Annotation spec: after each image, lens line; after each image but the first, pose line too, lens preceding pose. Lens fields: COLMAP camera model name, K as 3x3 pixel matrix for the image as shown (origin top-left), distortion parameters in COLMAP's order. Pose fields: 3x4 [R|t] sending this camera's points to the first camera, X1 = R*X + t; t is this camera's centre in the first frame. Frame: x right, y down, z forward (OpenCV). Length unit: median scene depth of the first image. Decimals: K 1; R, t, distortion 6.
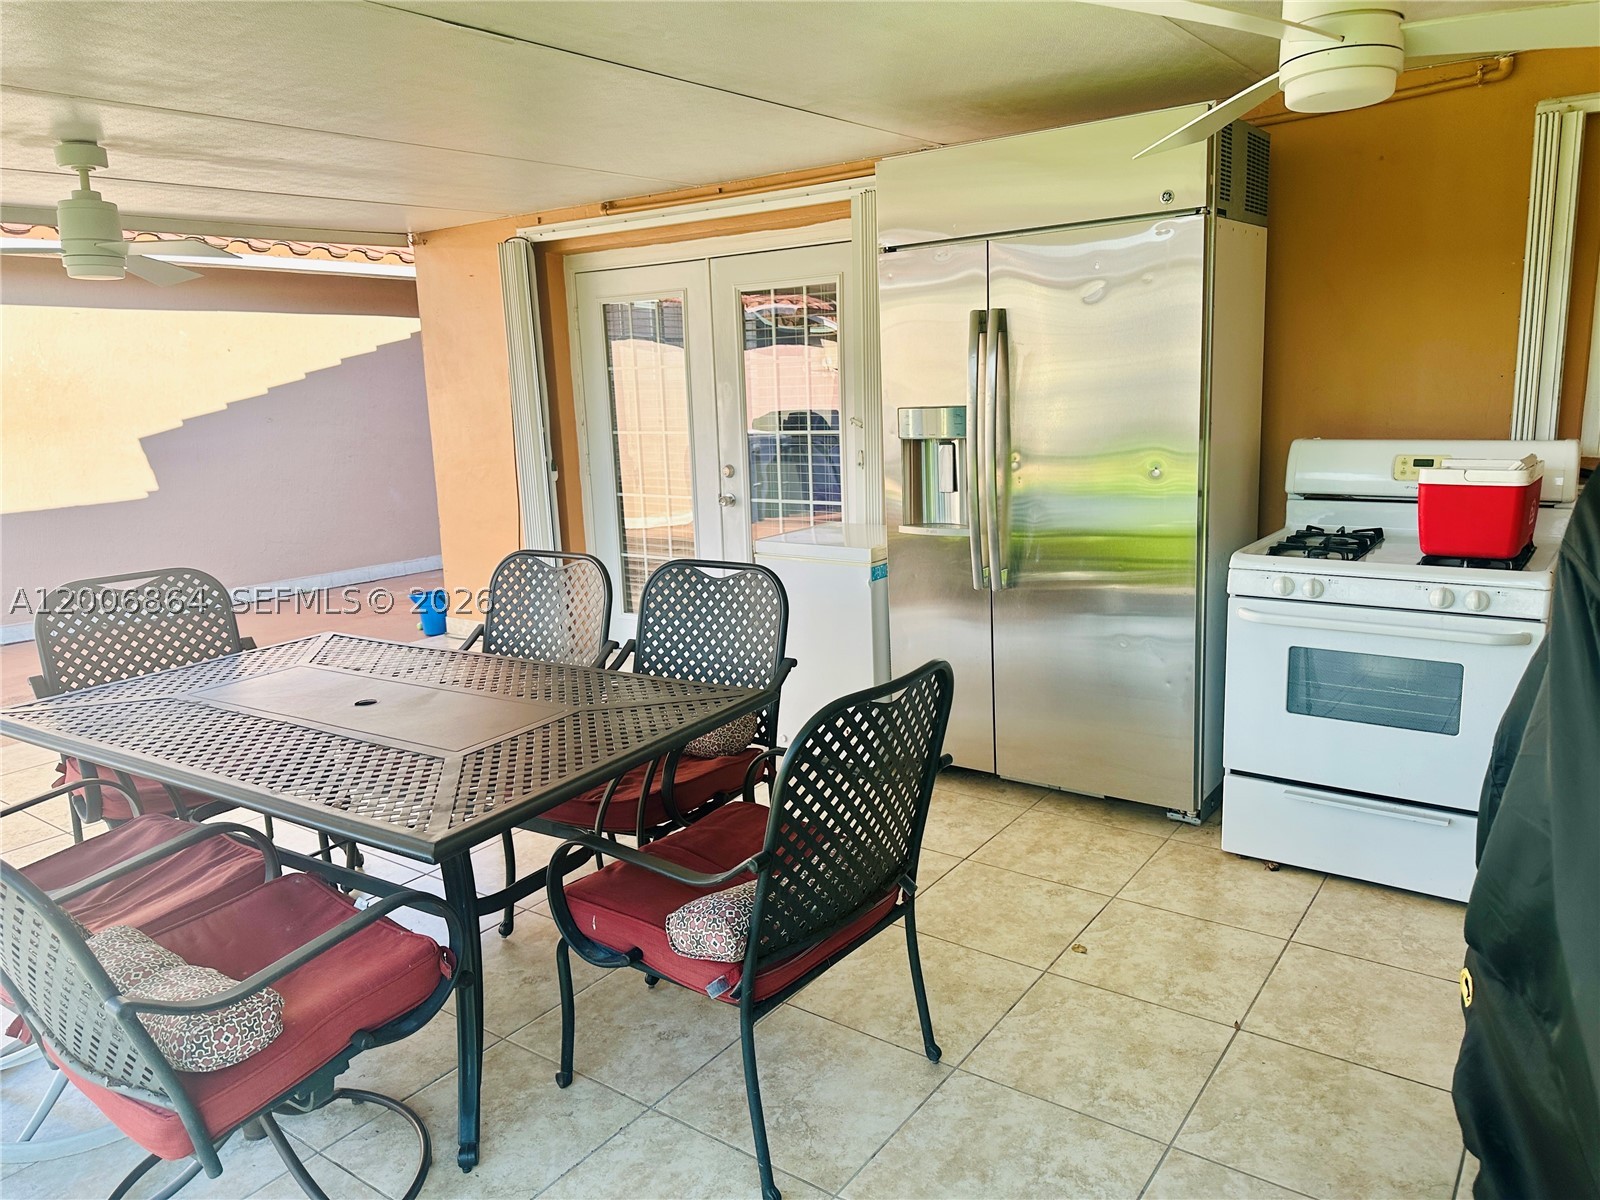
lens RADIAL K [[1121.0, 0, 800.0], [0, 1121.0, 600.0], [0, 0, 1]] dist [0.148588, -0.212695]
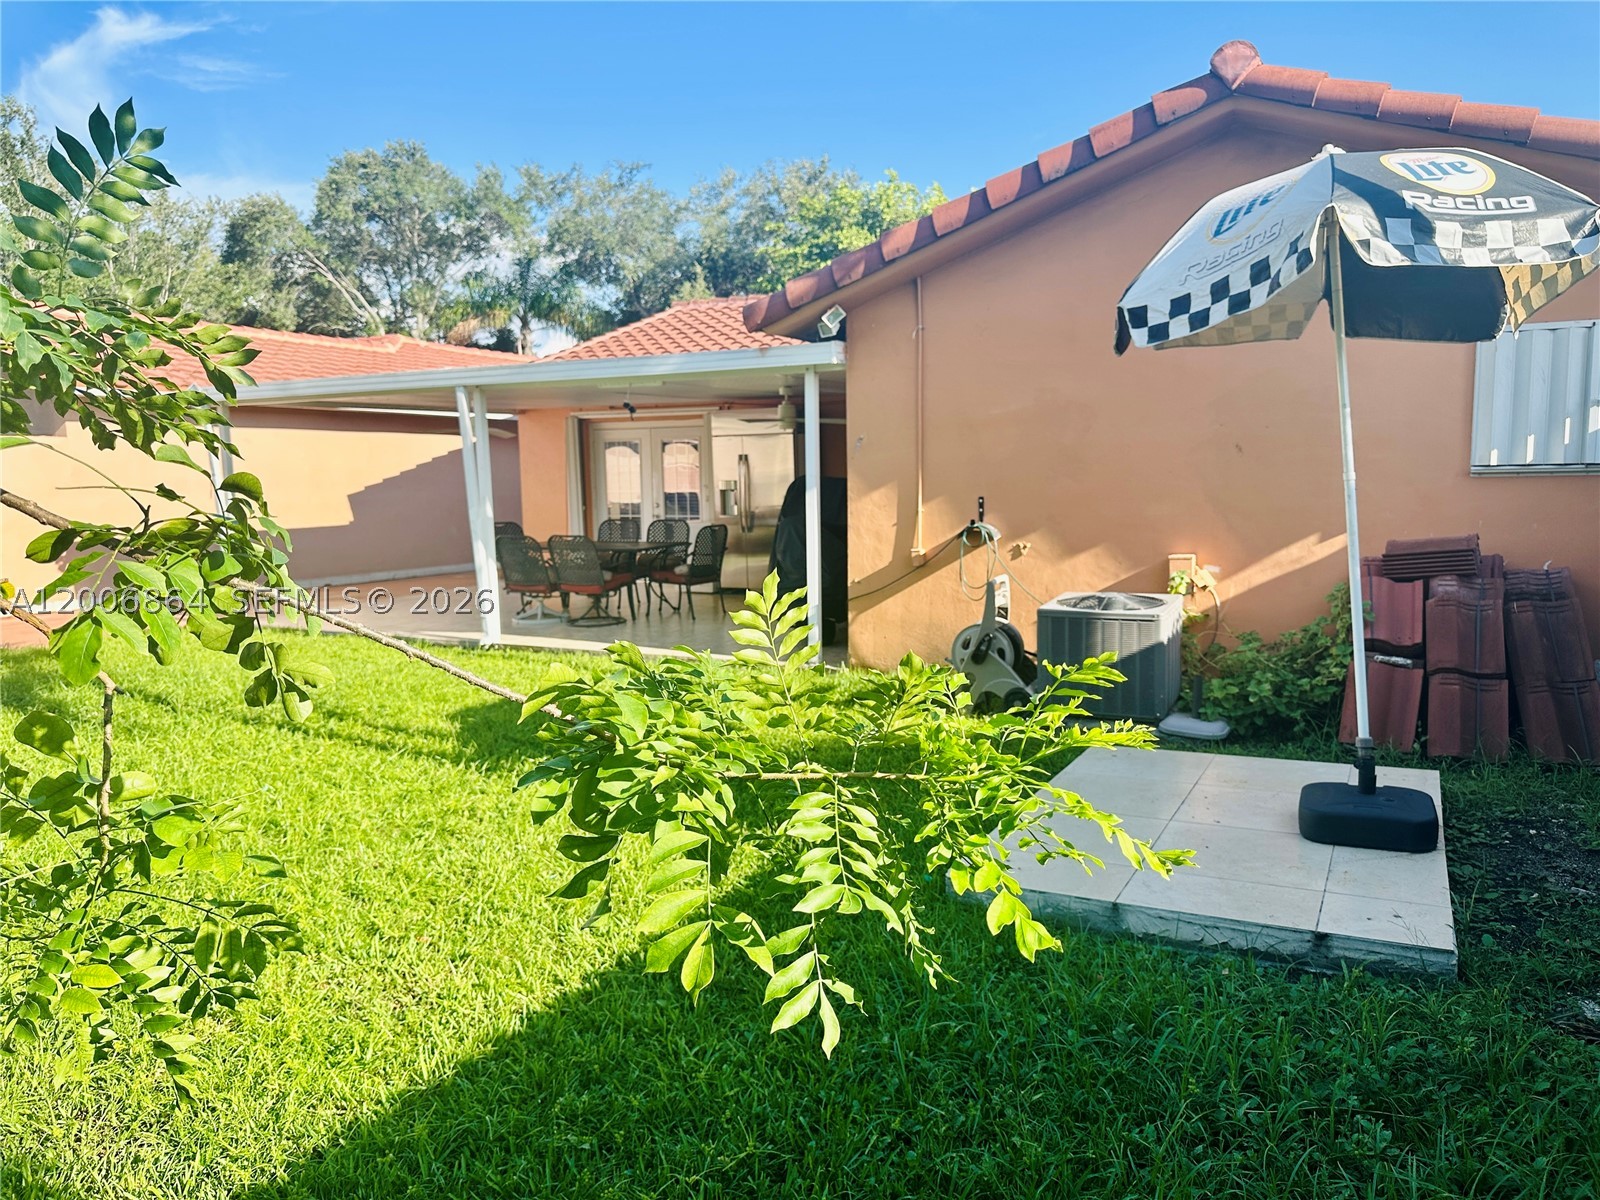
lens RADIAL K [[1121.0, 0, 800.0], [0, 1121.0, 600.0], [0, 0, 1]] dist [0.148588, -0.212695]
pose [[0.989550, 0.002737, 0.144165, -0.110831], [0.009439, 0.996446, -0.083706, 0.334175], [-0.143882, 0.084191, 0.986007, -1.653691]]
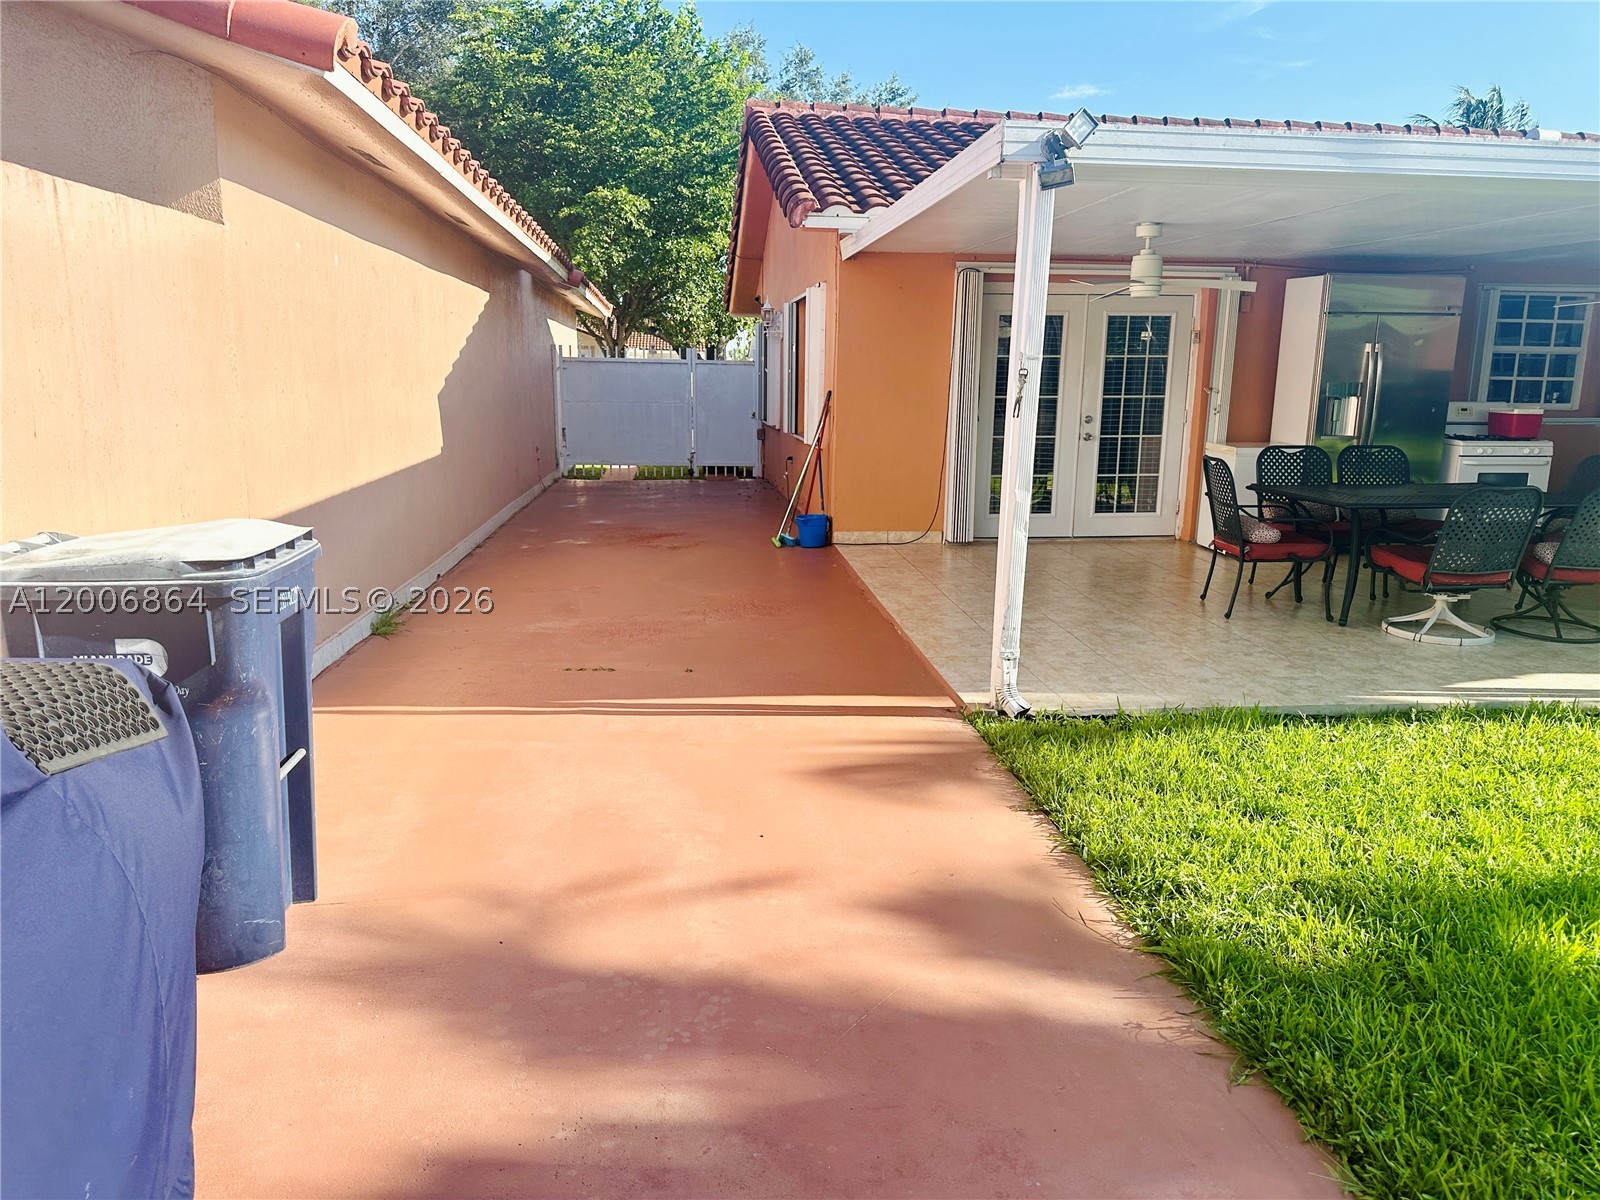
lens RADIAL K [[1121.0, 0, 800.0], [0, 1121.0, 600.0], [0, 0, 1]] dist [0.148588, -0.212695]
pose [[0.735977, -0.090634, 0.670913, -1.570202], [0.091199, 0.995238, 0.034403, 0.059127], [-0.670836, 0.035867, 0.740738, 0.027865]]
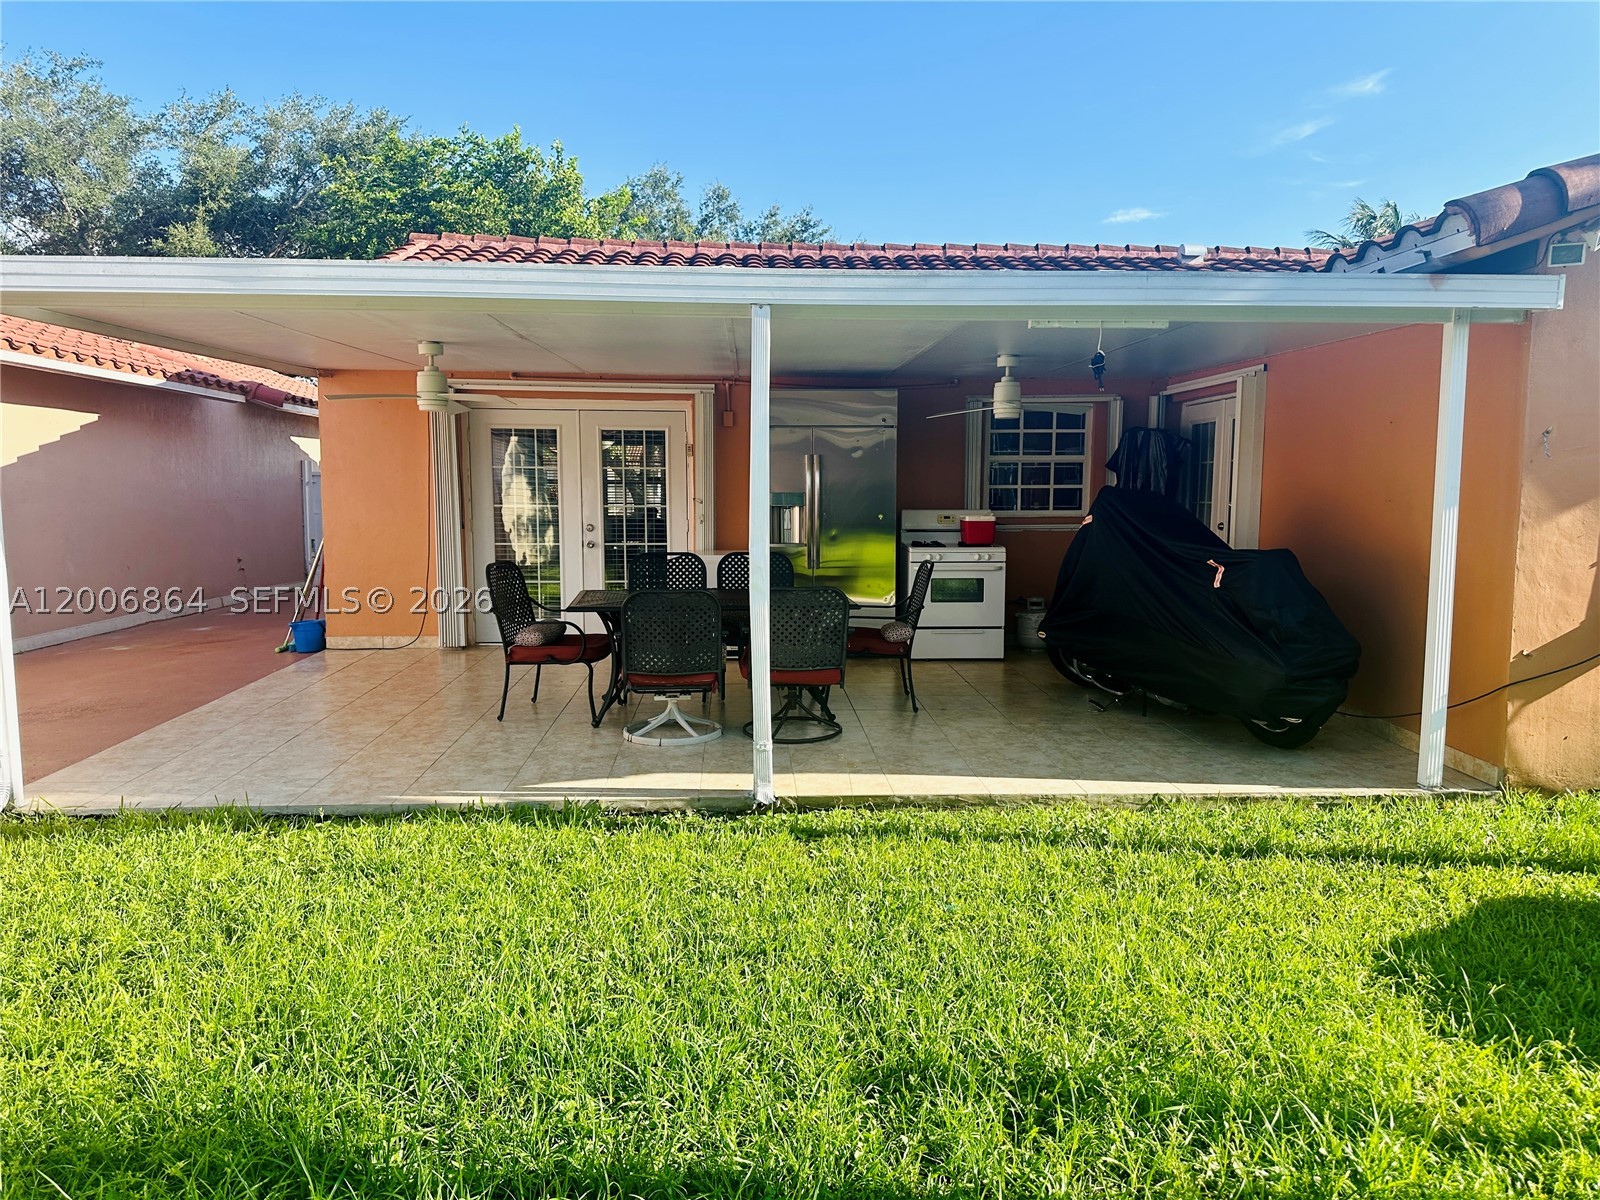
lens RADIAL K [[1121.0, 0, 800.0], [0, 1121.0, 600.0], [0, 0, 1]] dist [0.148588, -0.212695]
pose [[0.781295, -0.026607, 0.623595, -0.909215], [0.089834, 0.993482, -0.070163, 0.150115], [-0.617664, 0.110838, 0.778593, -0.560033]]
